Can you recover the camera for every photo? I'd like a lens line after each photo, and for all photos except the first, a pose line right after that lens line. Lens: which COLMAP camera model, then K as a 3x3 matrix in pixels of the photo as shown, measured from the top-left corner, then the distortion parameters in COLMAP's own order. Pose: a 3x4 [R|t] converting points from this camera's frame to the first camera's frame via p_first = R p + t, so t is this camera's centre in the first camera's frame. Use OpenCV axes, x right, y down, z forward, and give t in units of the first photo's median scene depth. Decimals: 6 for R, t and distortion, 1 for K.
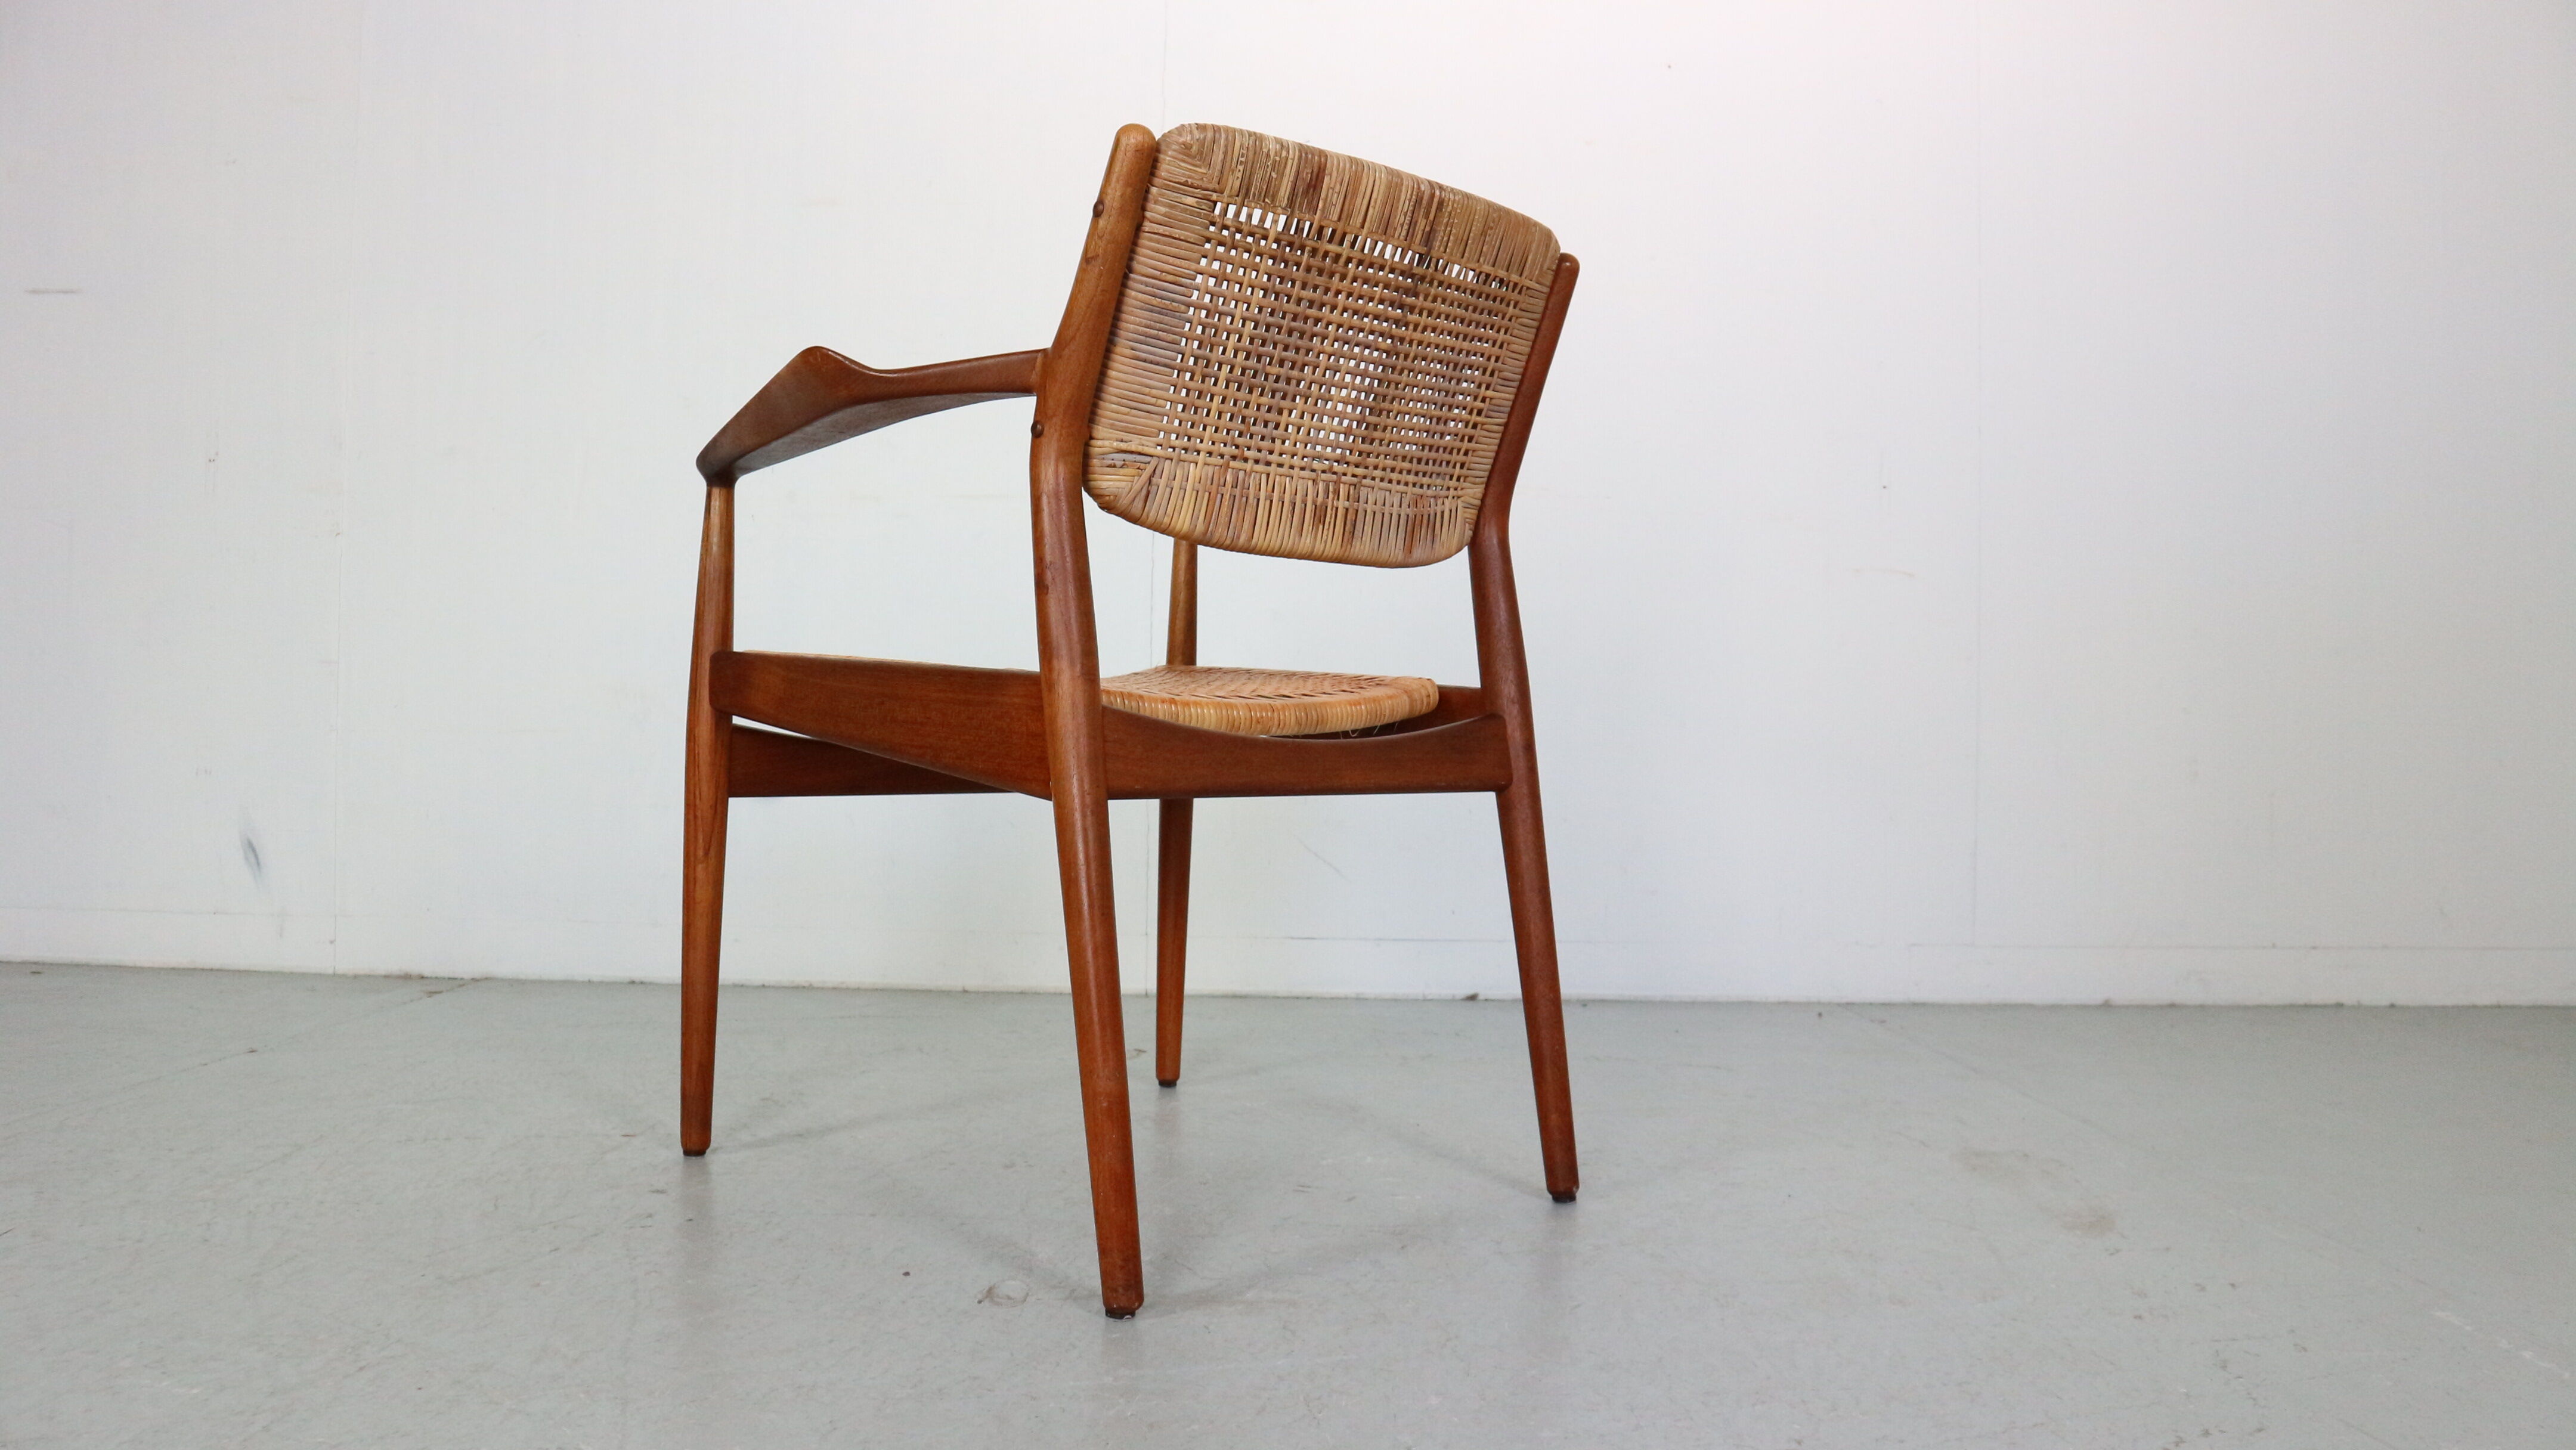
lens RADIAL K [[1790.4, 0, 1292.8], [0, 1790.4, 740.9], [0, 0, 1]] dist [-0.123407, 0.080019]
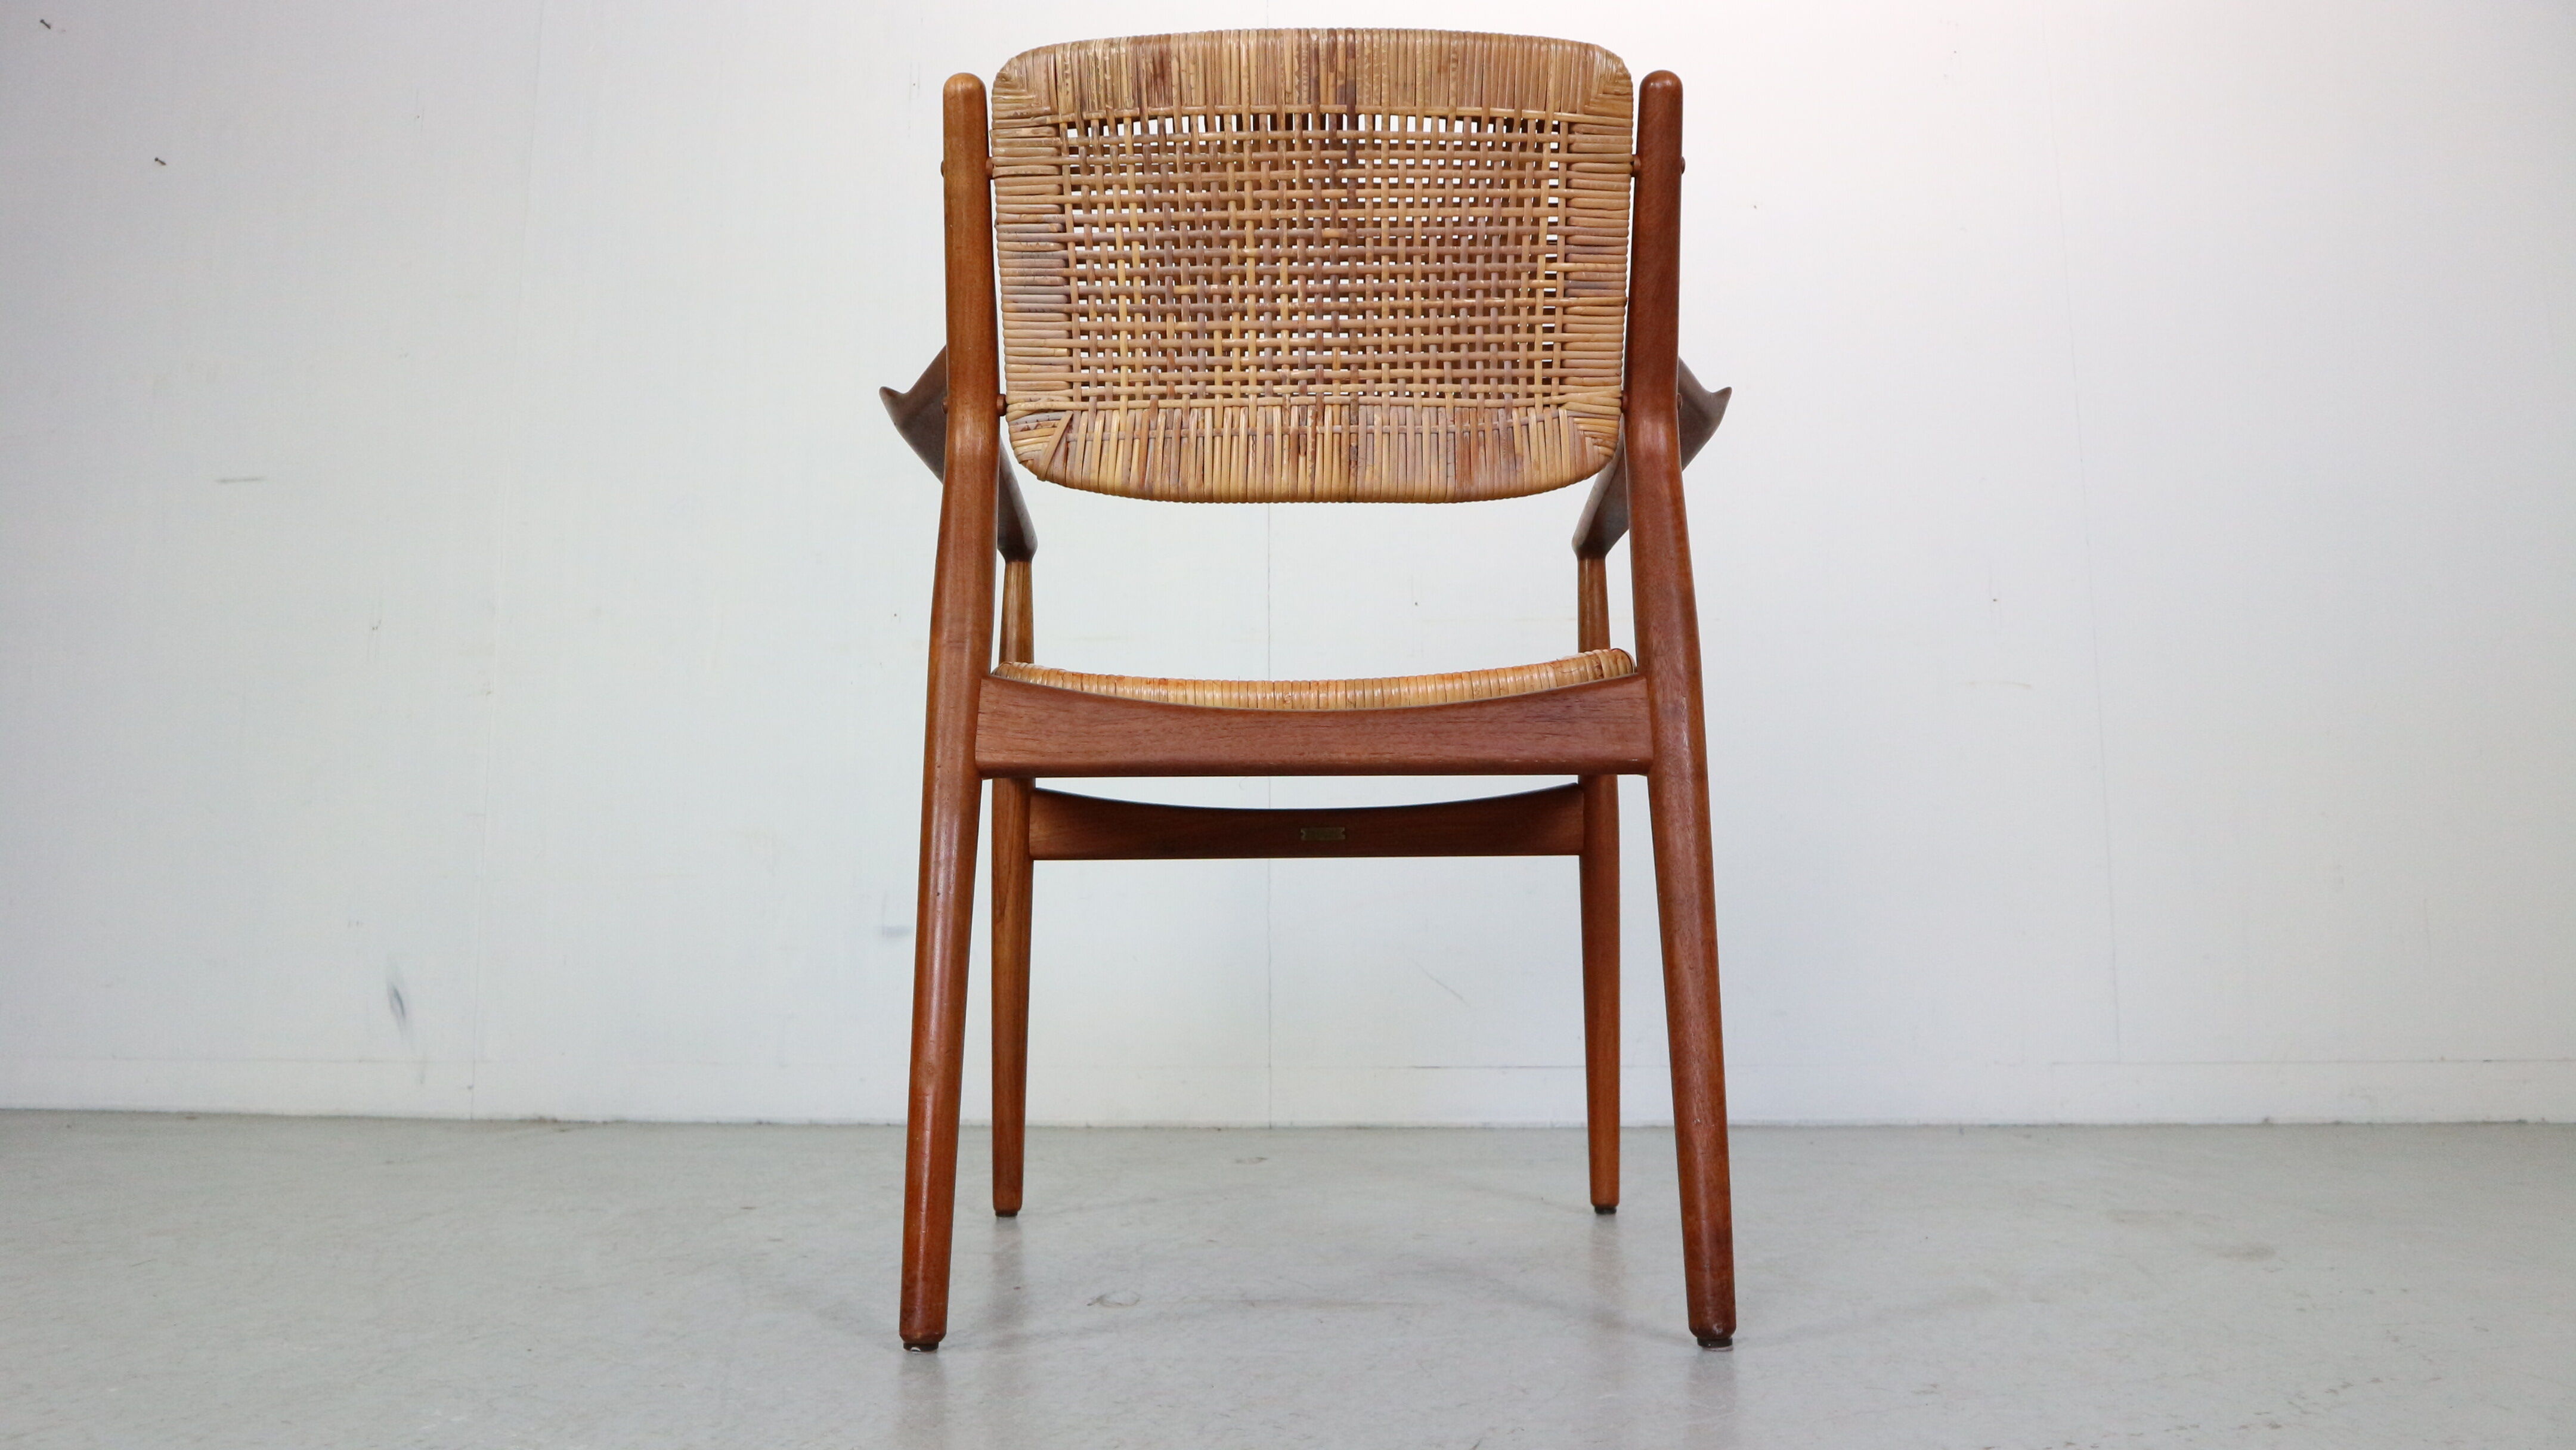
lens RADIAL K [[1790.4, 0, 1292.8], [0, 1790.4, 740.9], [0, 0, 1]] dist [-0.123407, 0.080019]
pose [[0.736886, -0.112373, -0.666612, 0.581192], [0.013275, 0.988303, -0.151926, 0.145587], [0.675887, 0.103103, 0.729758, 0.407799]]
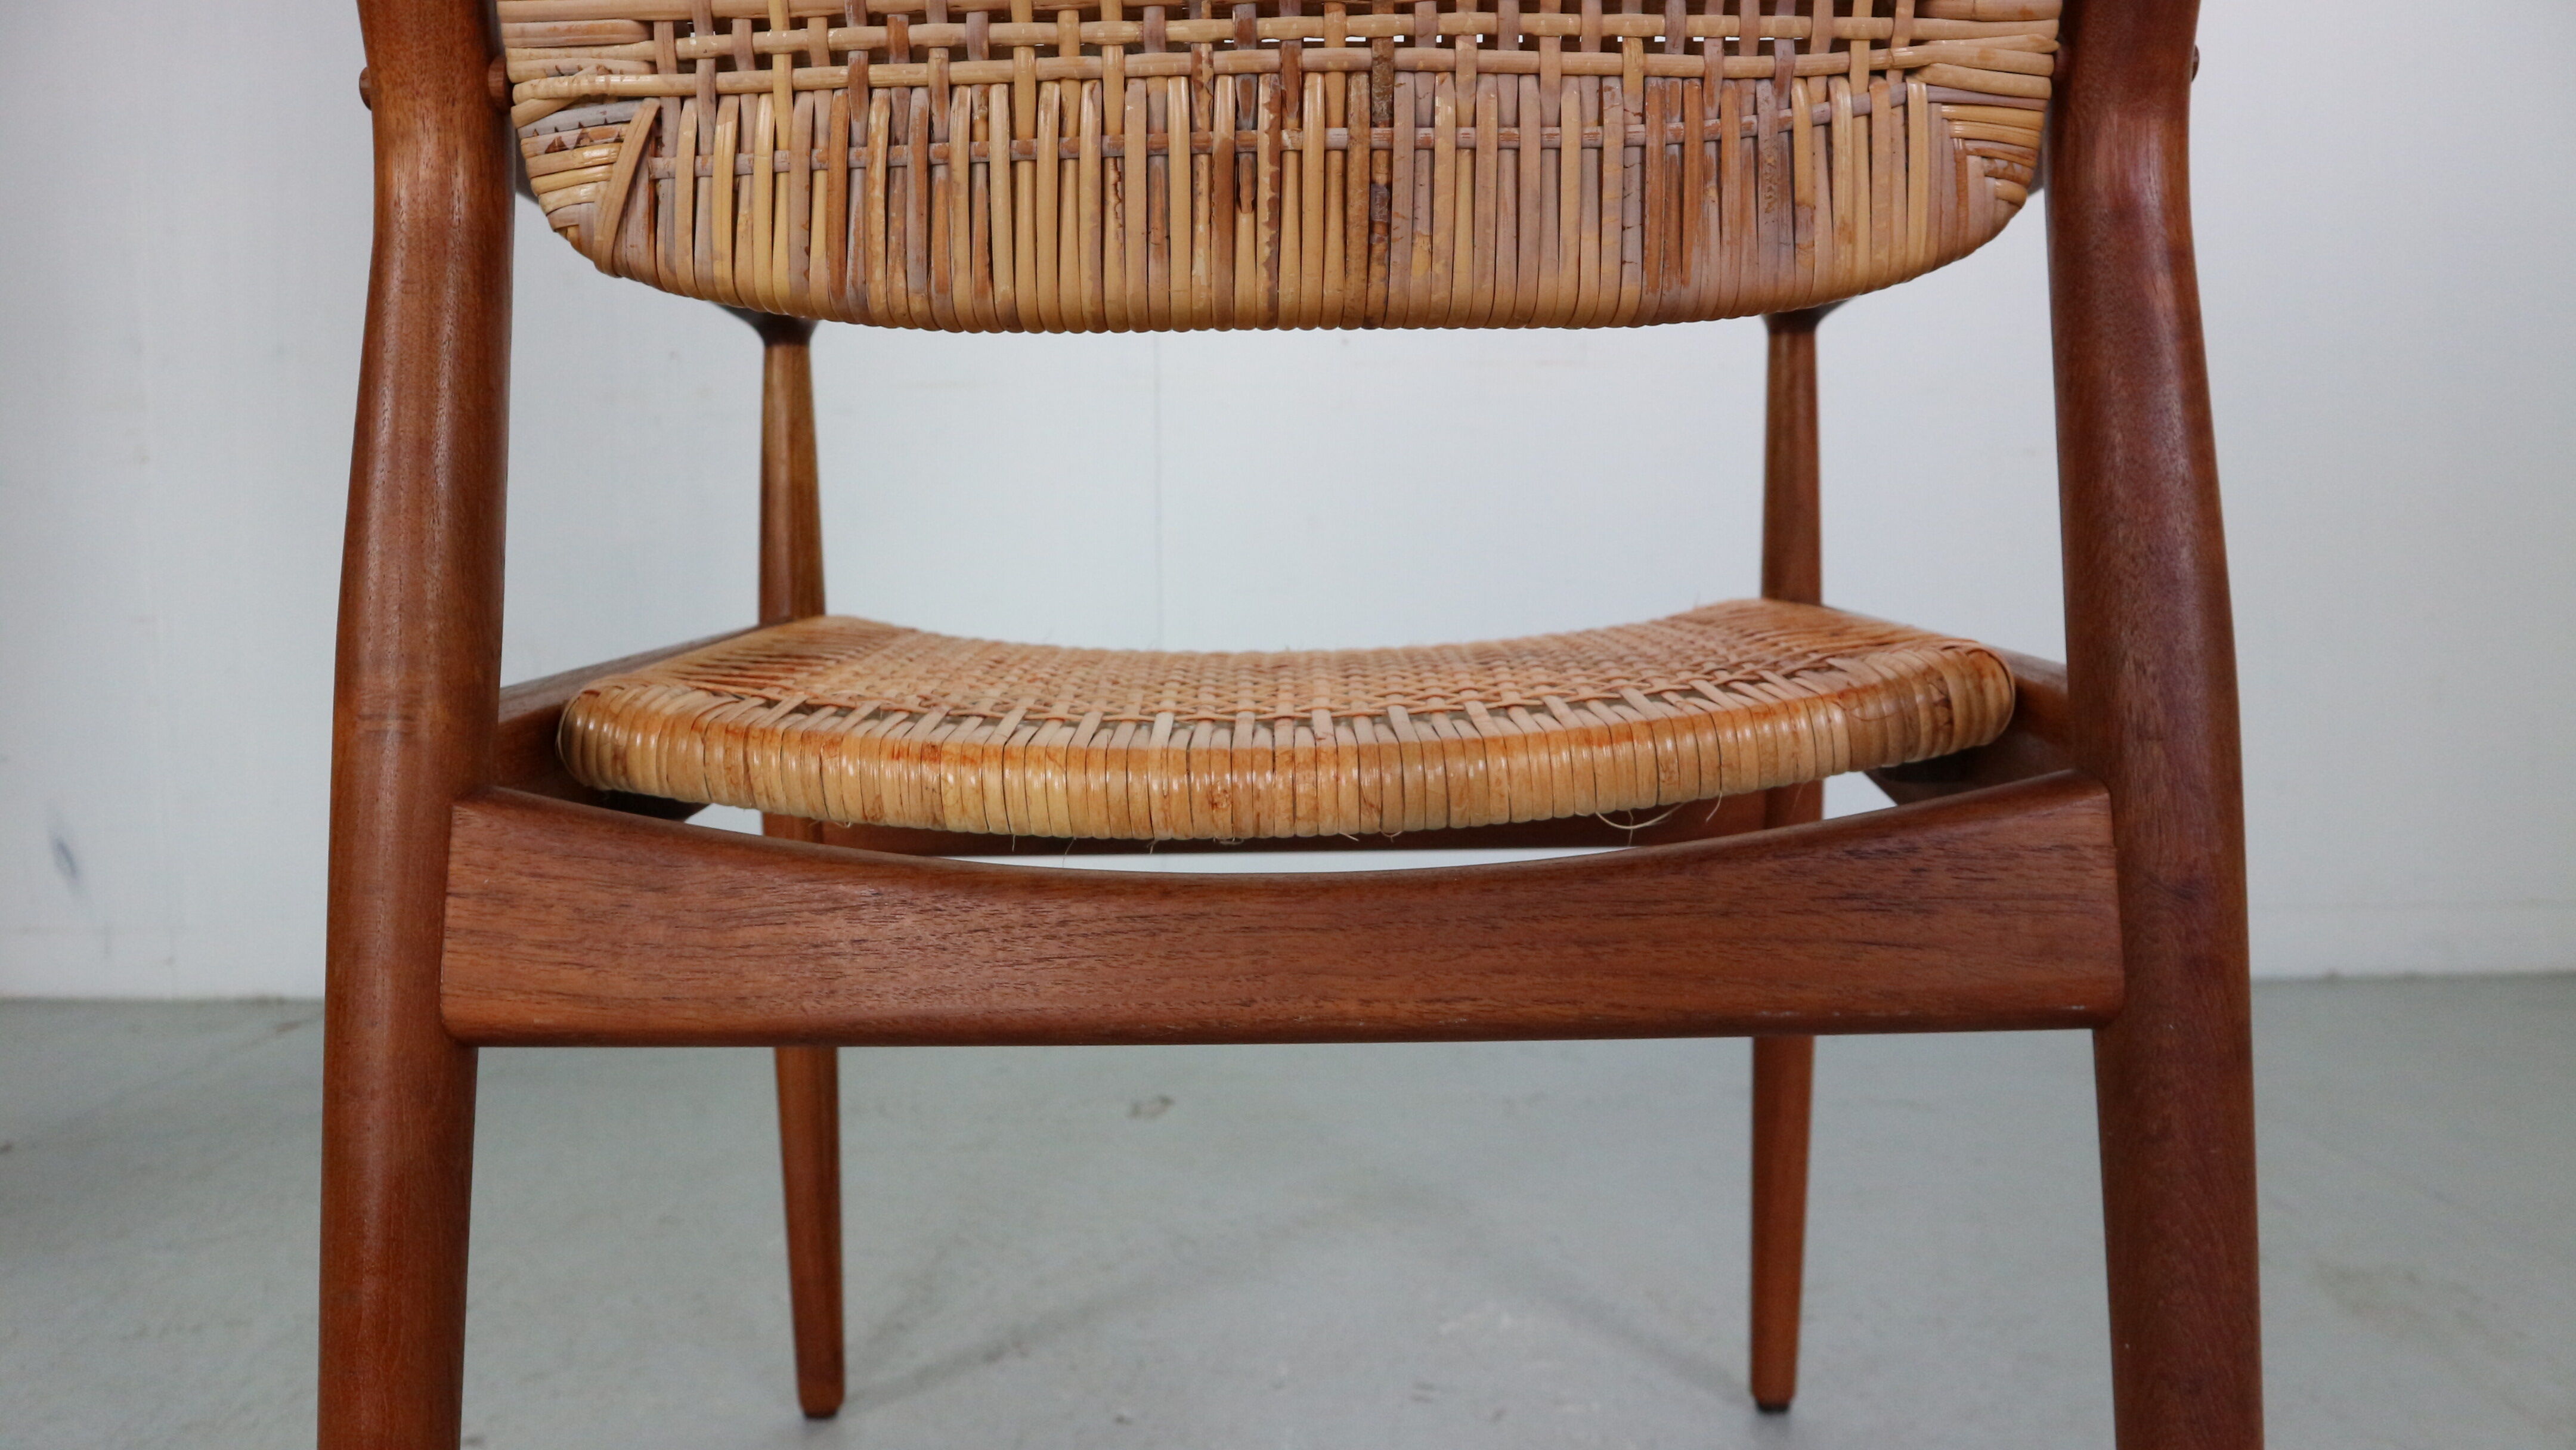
lens RADIAL K [[1790.4, 0, 1292.8], [0, 1790.4, 740.9], [0, 0, 1]] dist [-0.123407, 0.080019]
pose [[0.731084, 0.017760, -0.682057, 0.250715], [0.018567, 0.998773, 0.045908, -0.041700], [0.682035, -0.046226, 0.729857, 0.795115]]
